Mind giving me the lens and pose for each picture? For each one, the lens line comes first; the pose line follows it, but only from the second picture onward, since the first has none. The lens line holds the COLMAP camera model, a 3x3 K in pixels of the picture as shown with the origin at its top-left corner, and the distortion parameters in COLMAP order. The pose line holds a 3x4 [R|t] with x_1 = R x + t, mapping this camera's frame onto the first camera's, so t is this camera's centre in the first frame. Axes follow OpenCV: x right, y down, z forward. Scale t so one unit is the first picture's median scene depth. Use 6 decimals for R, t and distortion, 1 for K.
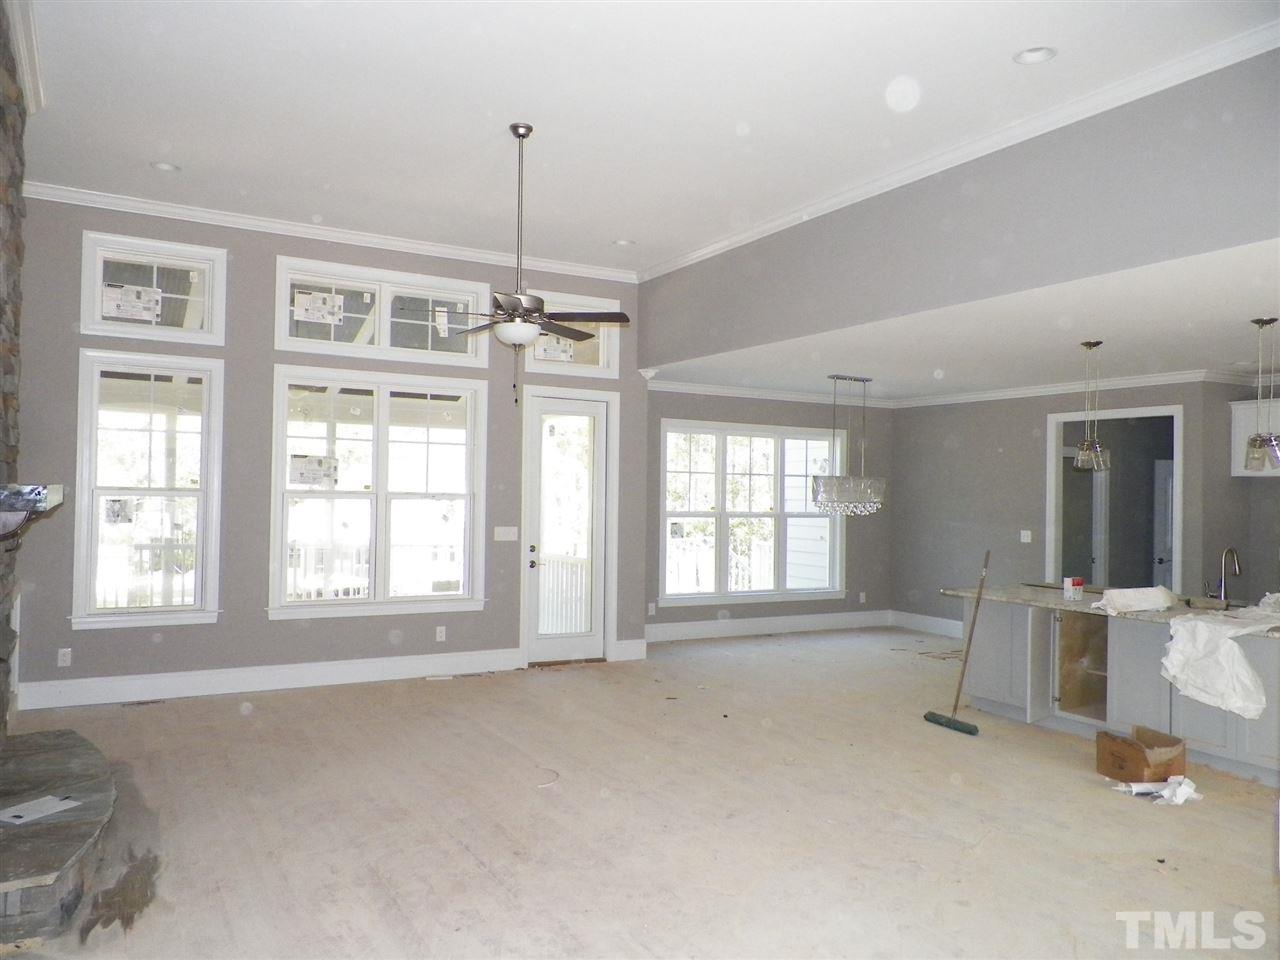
lens RADIAL K [[966.7, 0, 640.0], [0, 966.7, 480.0], [0, 0, 1]] dist [0.022924, -0.007424]
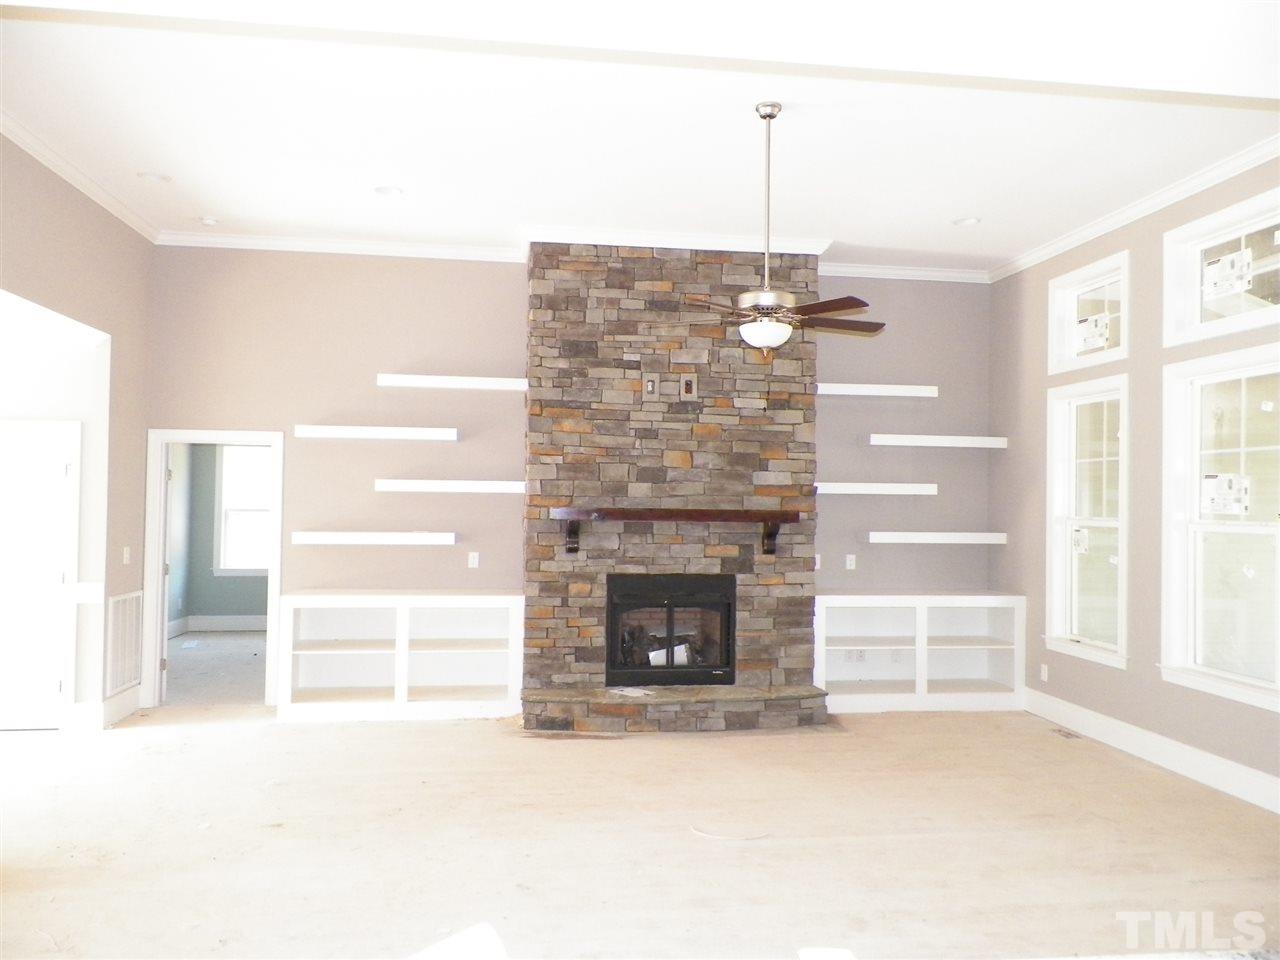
lens RADIAL K [[966.7, 0, 640.0], [0, 966.7, 480.0], [0, 0, 1]] dist [0.022924, -0.007424]
pose [[-0.378041, -0.045202, -0.924684, 0.498027], [-0.010836, 0.998955, -0.044403, 0.015951], [0.925725, -0.006766, -0.378136, 0.824935]]
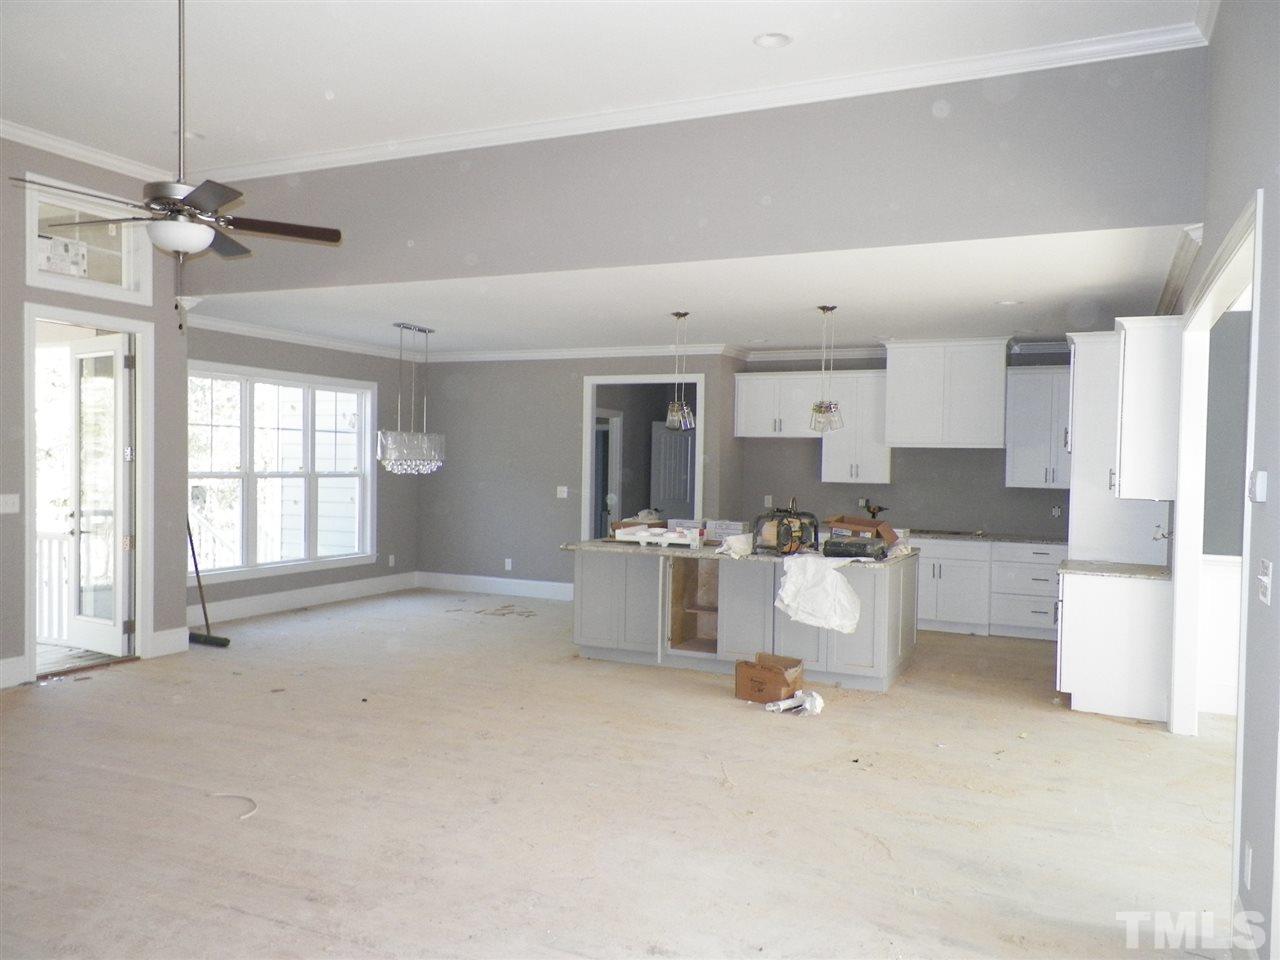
lens RADIAL K [[995.7, 0, 640.0], [0, 995.7, 480.0], [0, 0, 1]] dist [0.050651, -0.005435]
pose [[0.813092, -0.014942, 0.581943, -0.198481], [-0.009467, 0.999199, 0.038883, 0.002870], [-0.582058, -0.037125, 0.812299, 0.092660]]
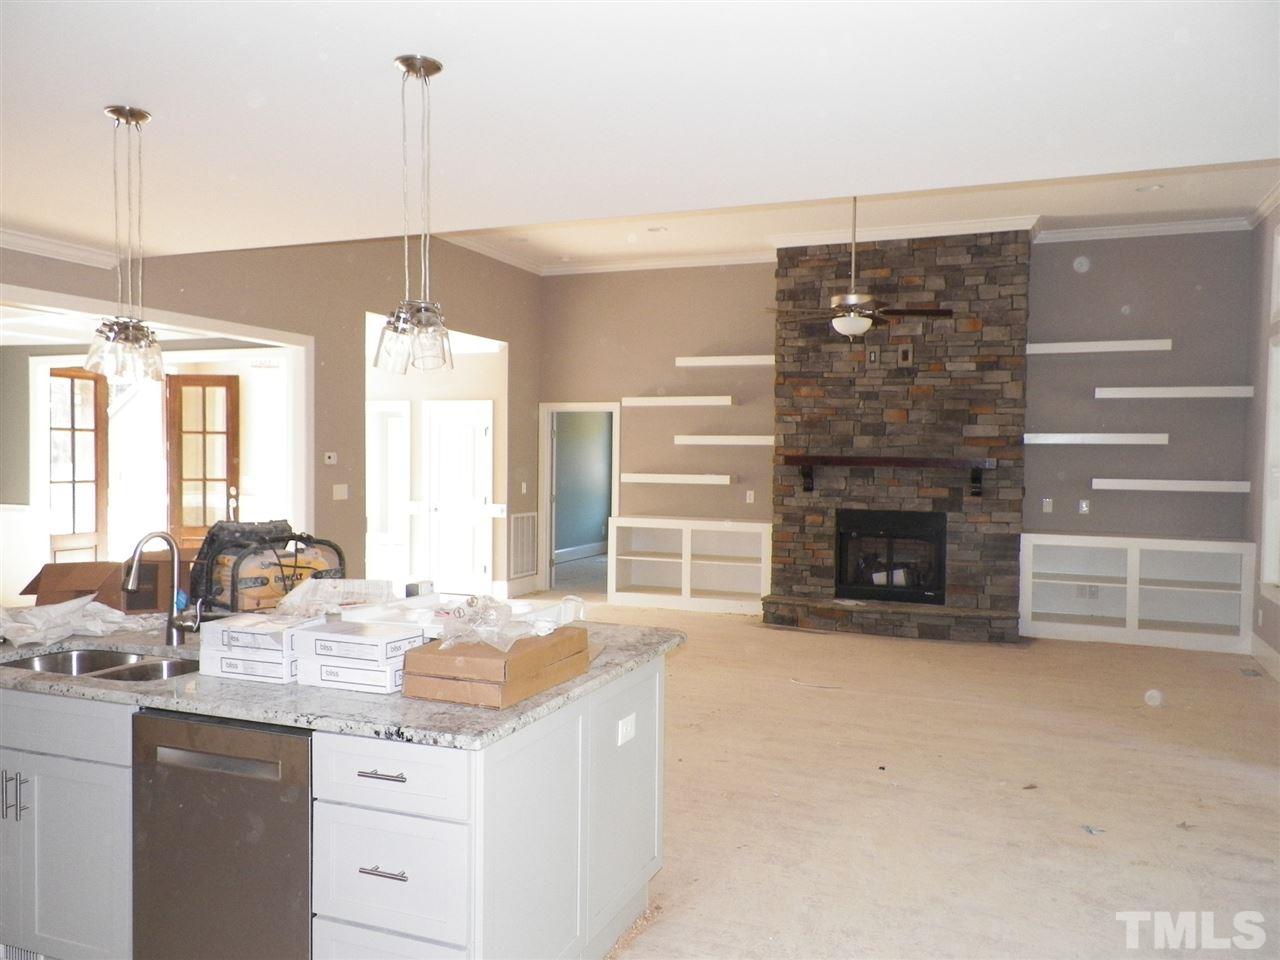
lens RADIAL K [[966.7, 0, 640.0], [0, 966.7, 480.0], [0, 0, 1]] dist [0.022924, -0.007424]
pose [[-0.782943, -0.009898, -0.622014, 0.554236], [-0.020199, 0.999751, 0.009516, 0.023568], [0.621765, 0.020014, -0.782948, 1.191451]]
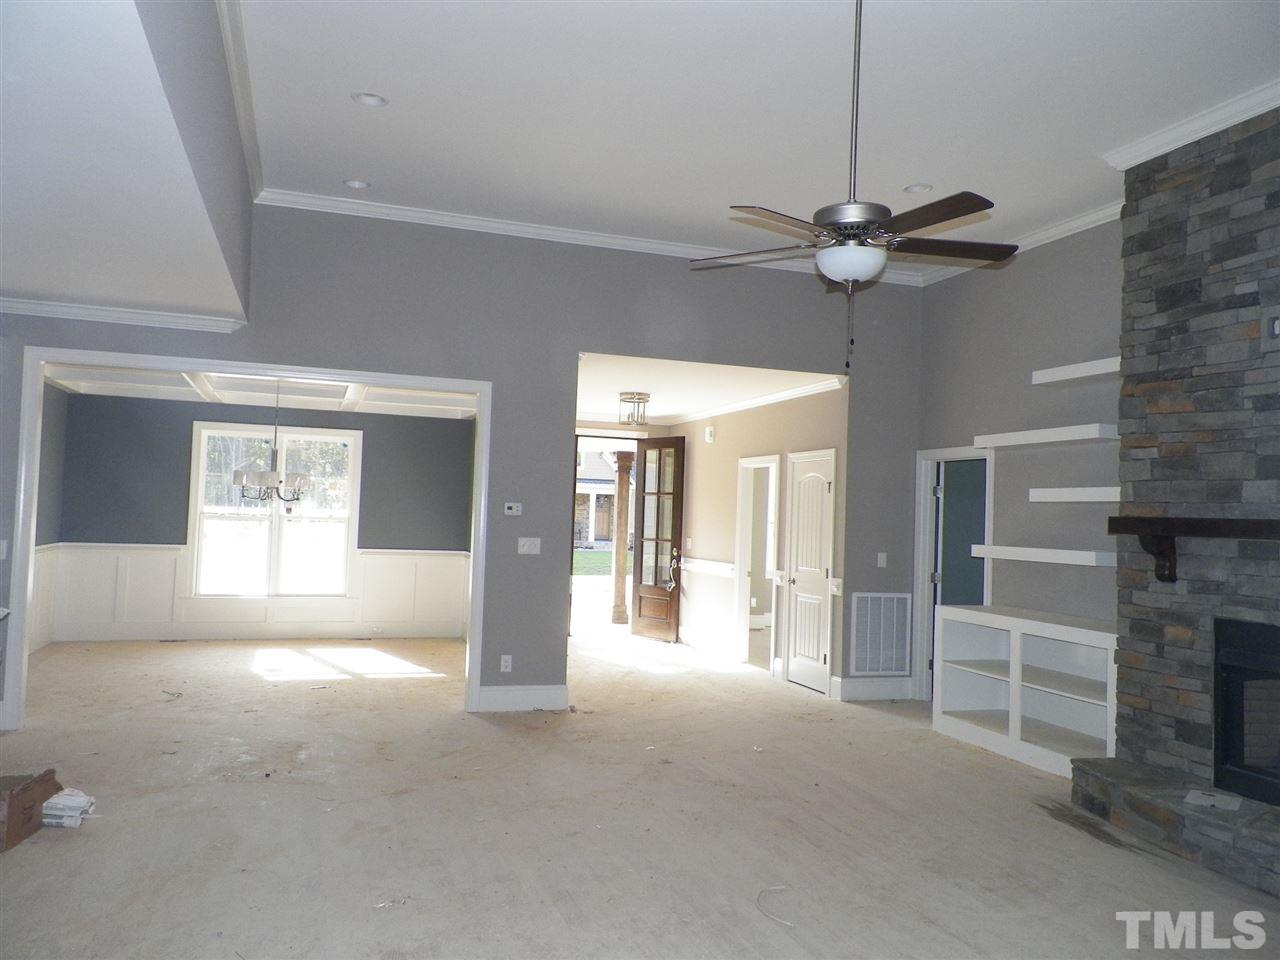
lens RADIAL K [[966.7, 0, 640.0], [0, 966.7, 480.0], [0, 0, 1]] dist [0.022924, -0.007424]
pose [[-0.981005, -0.044114, 0.188902, -0.077543], [-0.052994, 0.997702, -0.042219, 0.022393], [-0.186606, -0.051428, -0.981088, 1.118943]]
